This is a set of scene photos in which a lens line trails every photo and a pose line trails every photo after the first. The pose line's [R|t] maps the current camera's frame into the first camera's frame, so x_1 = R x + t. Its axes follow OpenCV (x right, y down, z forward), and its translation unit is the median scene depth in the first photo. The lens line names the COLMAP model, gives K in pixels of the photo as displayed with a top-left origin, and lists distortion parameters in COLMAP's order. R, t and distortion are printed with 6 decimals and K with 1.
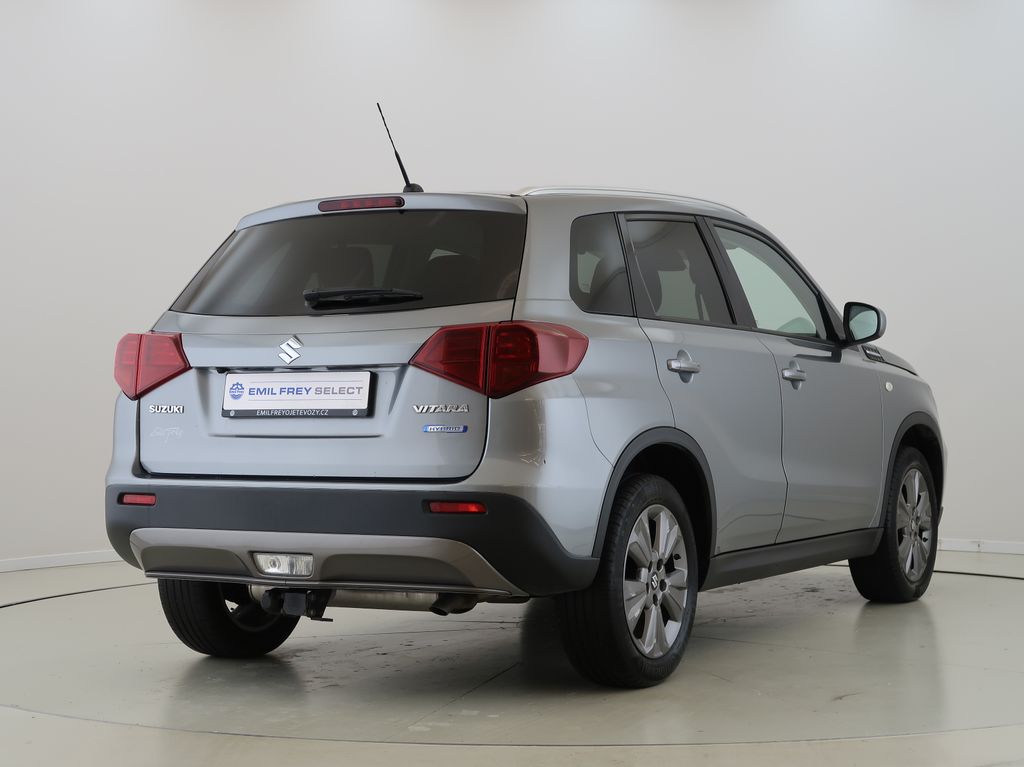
lens RADIAL K [[638.1, 0, 517.6], [0, 638.1, 392.0], [0, 0, 1]] dist [0.001065, 0.001782]
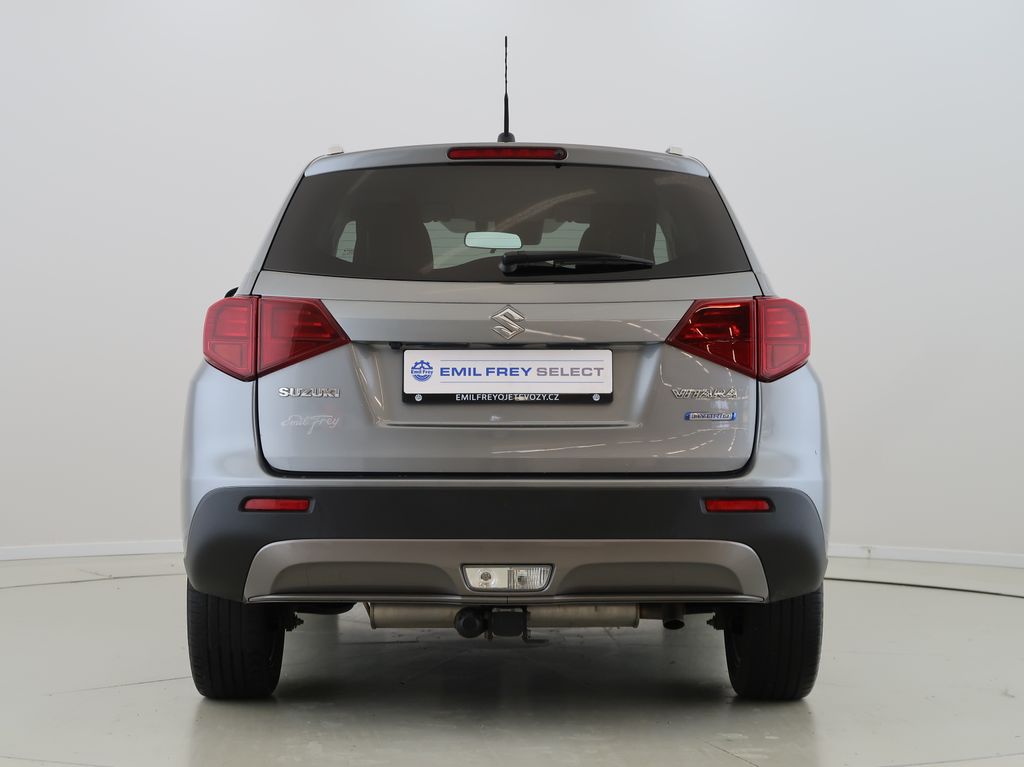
lens RADIAL K [[719.0, 0, 508.2], [0, 719.0, 374.3], [0, 0, 1]] dist [-0.009398, -0.001004]
pose [[0.984088, 0.009880, 0.177410, -0.507830], [-0.009749, 0.999951, -0.001614, 0.003436], [-0.177417, -0.000141, 0.984136, 0.067055]]
